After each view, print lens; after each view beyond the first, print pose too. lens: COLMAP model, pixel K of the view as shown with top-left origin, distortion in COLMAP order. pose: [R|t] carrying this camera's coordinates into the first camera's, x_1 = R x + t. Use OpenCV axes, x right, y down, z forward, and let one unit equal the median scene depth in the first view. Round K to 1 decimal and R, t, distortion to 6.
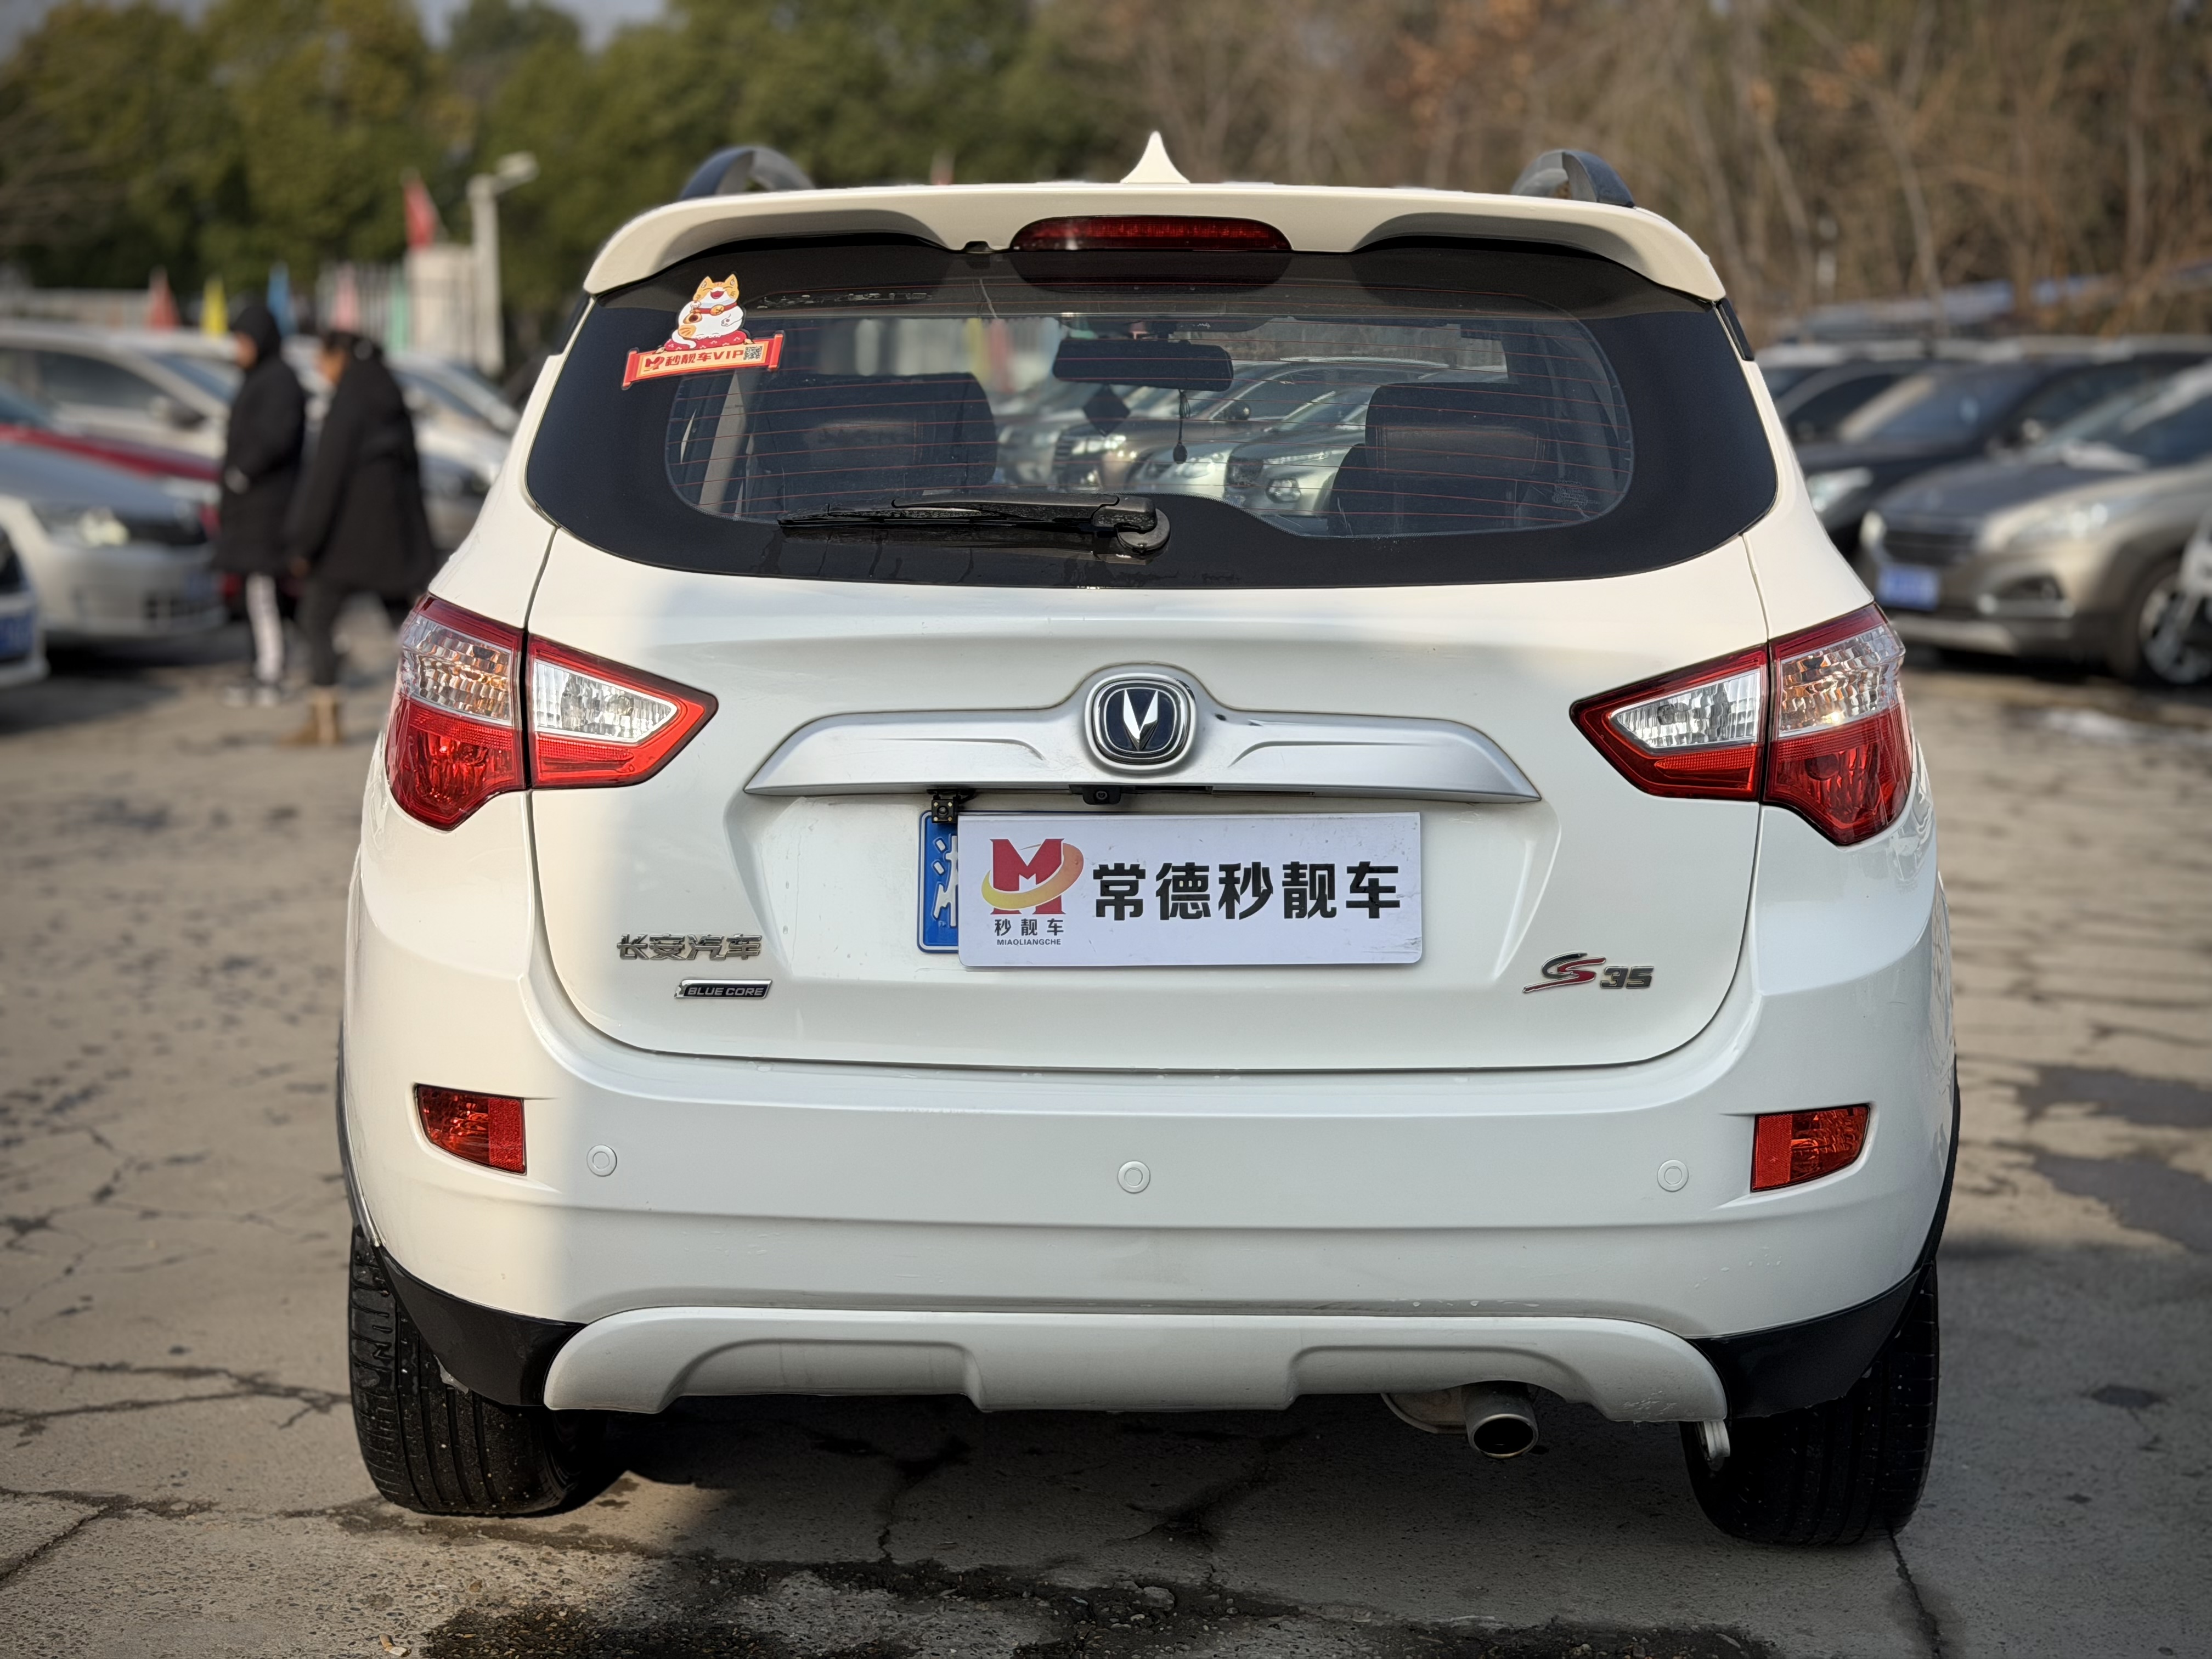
lens RADIAL K [[3049.0, 0, 1106.0], [0, 3049.0, 829.5], [0, 0, 1]] dist [0.060791, 0.016984]
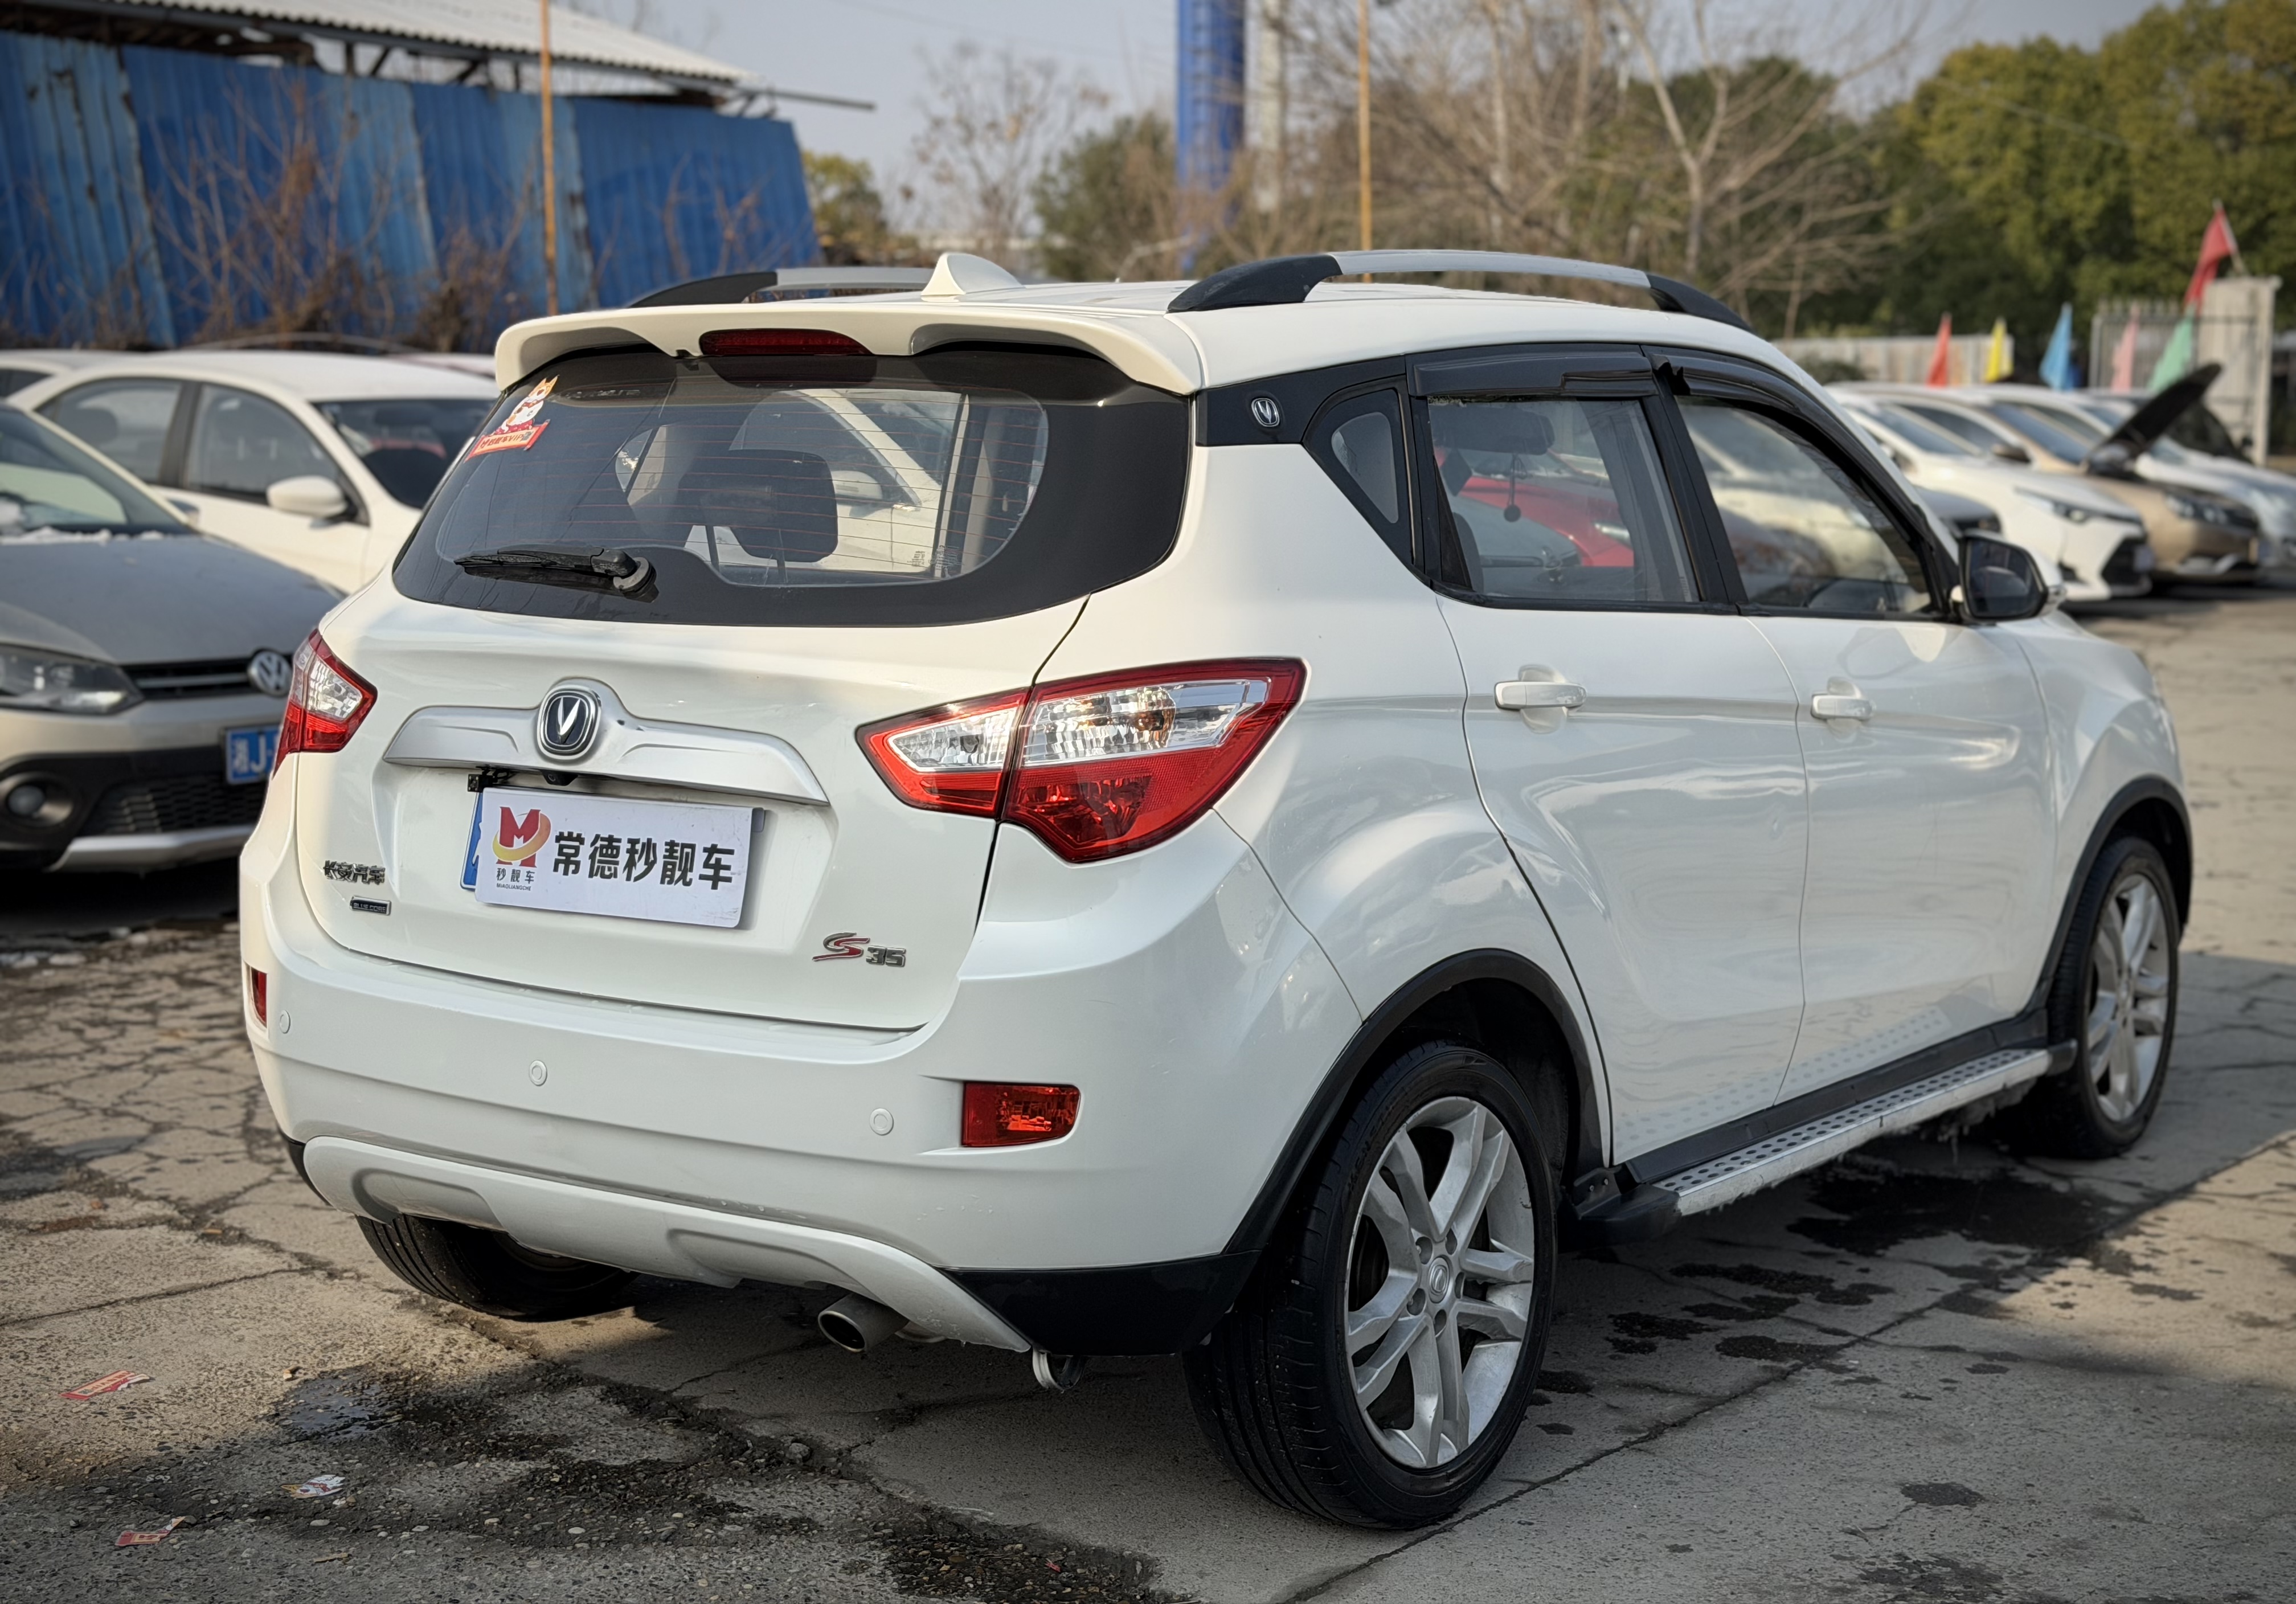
lens RADIAL K [[3126.4, 0, 1148.0], [0, 3126.4, 802.0], [0, 0, 1]] dist [0.128047, -0.047796]
pose [[0.835396, 0.065243, -0.545762, 0.930447], [-0.078739, 0.996894, -0.001351, -0.018882], [0.543979, 0.044101, 0.837939, 0.016481]]
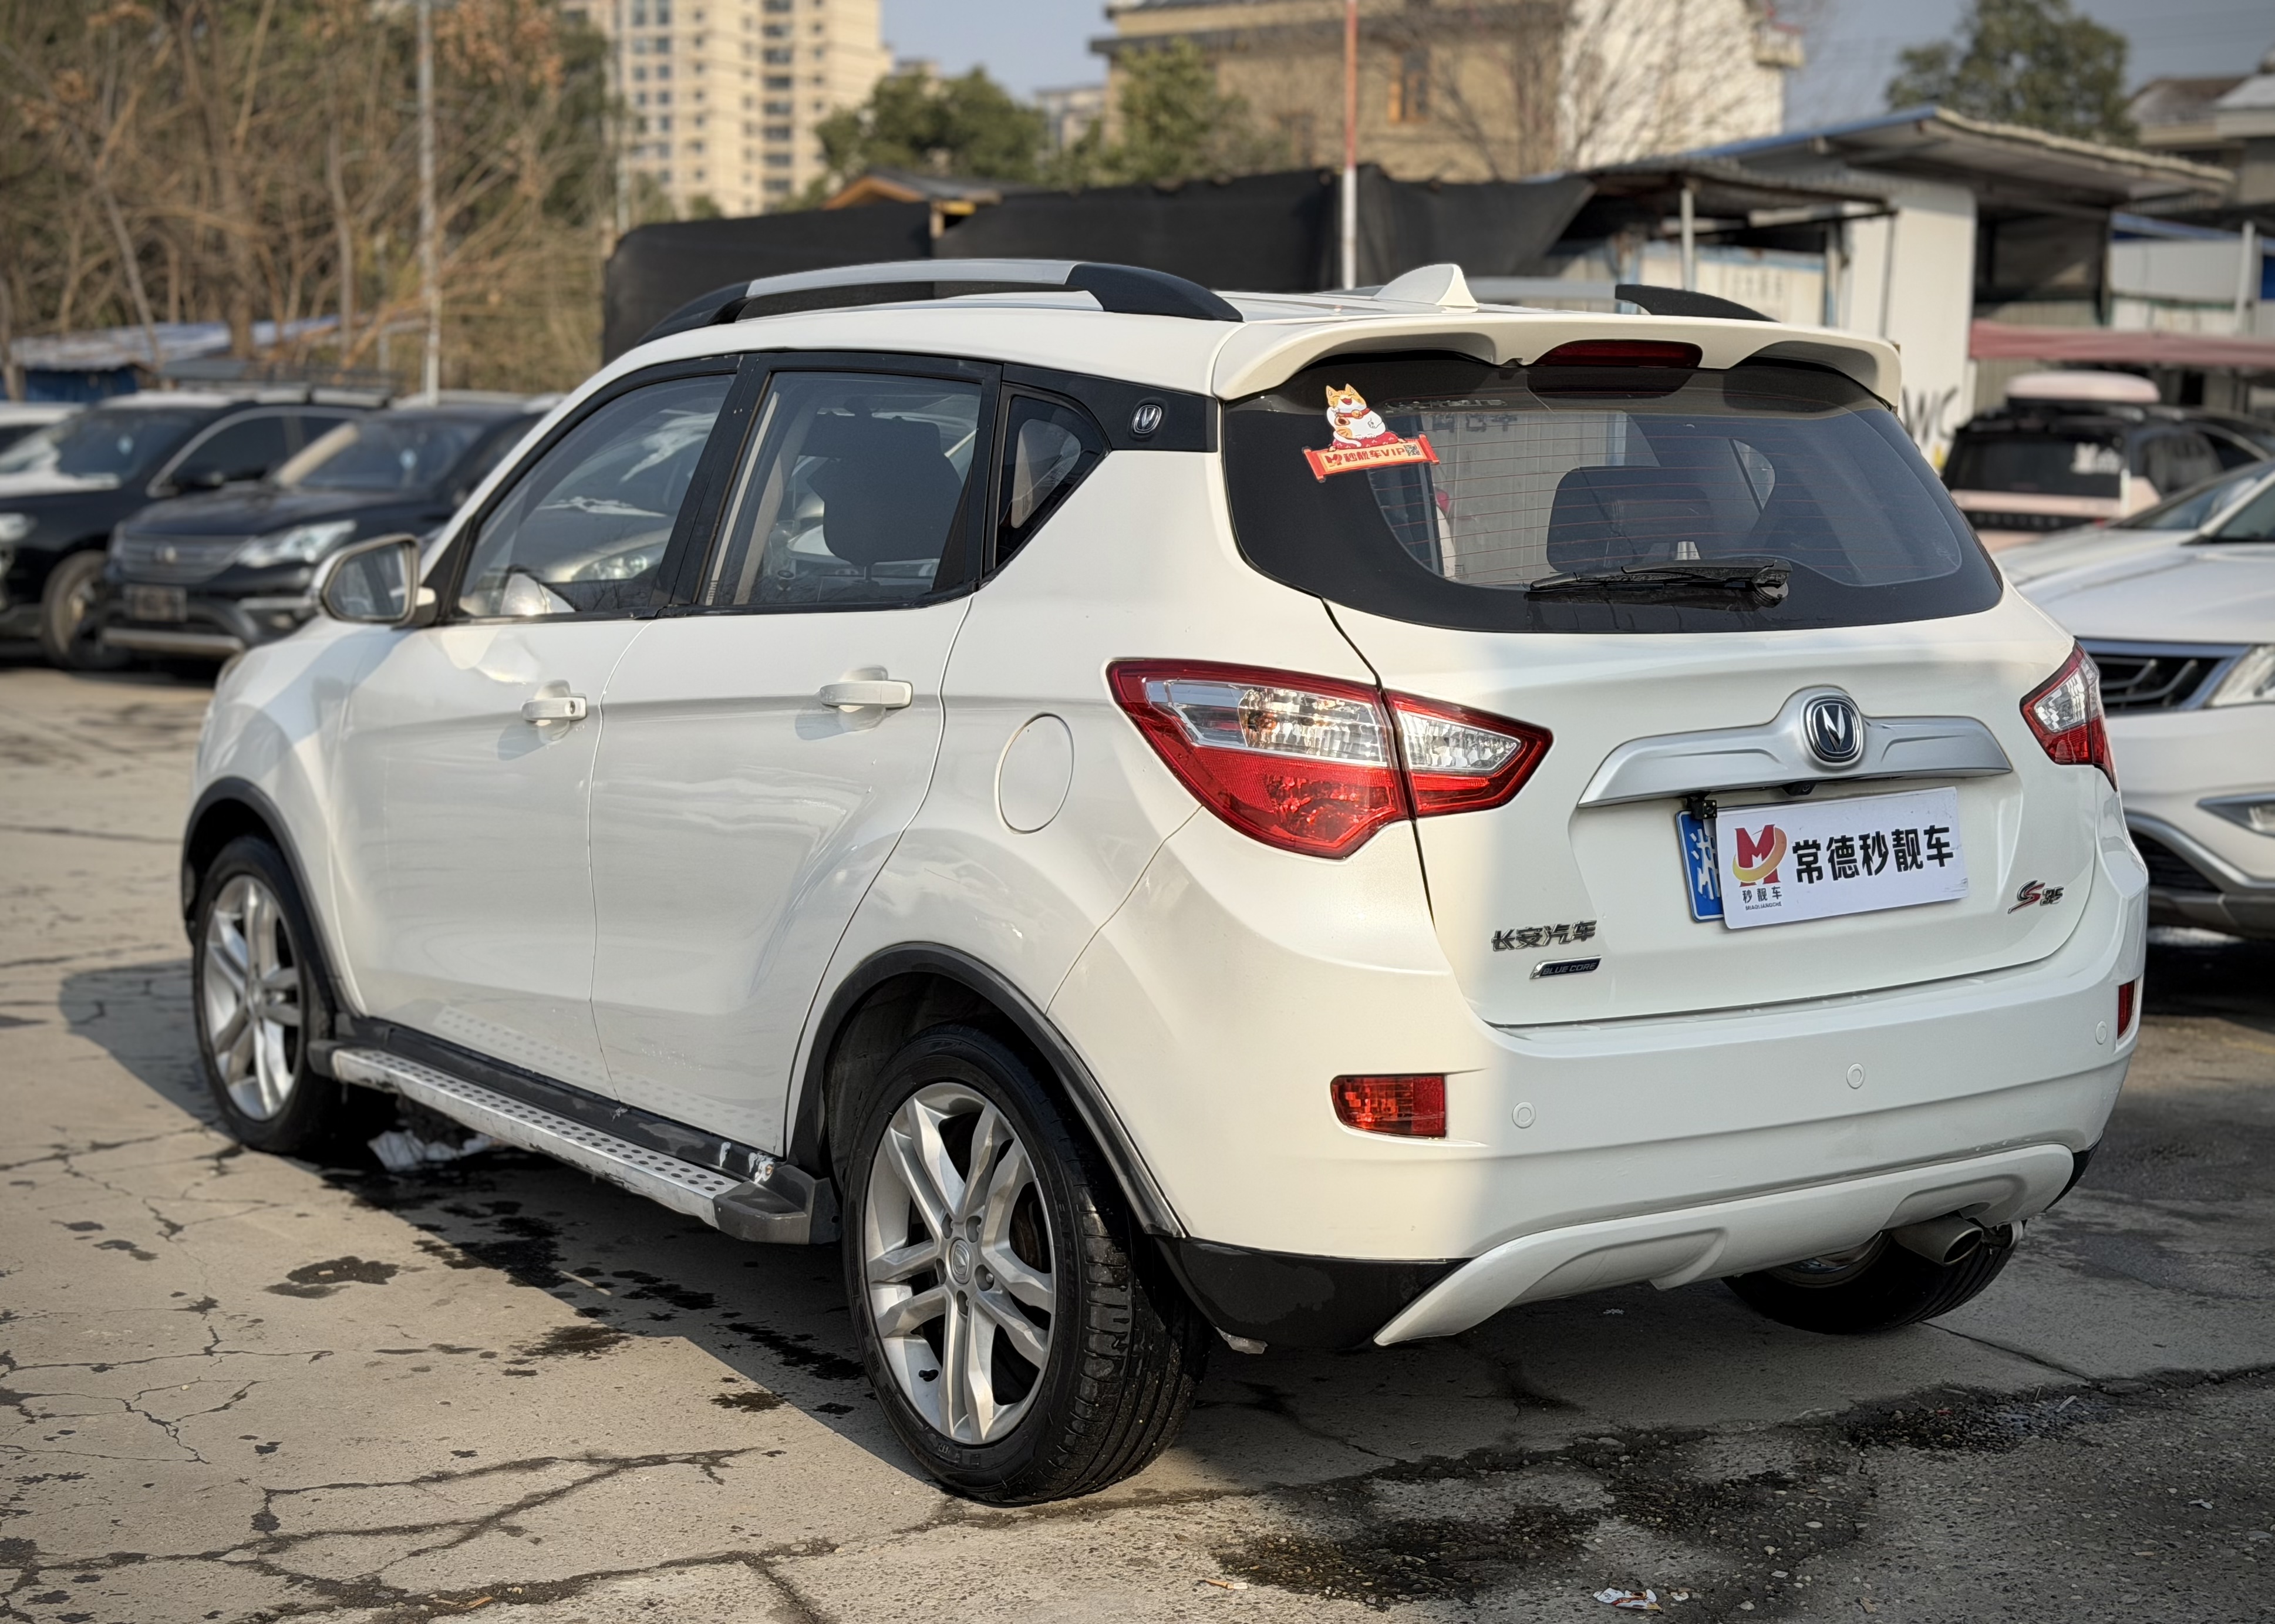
lens RADIAL K [[3330.6, 0, 918.6], [0, 3330.6, 809.6], [0, 0, 1]] dist [0.011037, 0.137885]
pose [[0.828898, -0.068374, 0.555205, -1.096508], [0.082992, 0.996549, -0.001178, -0.031575], [-0.553209, 0.047054, 0.831713, 0.022122]]
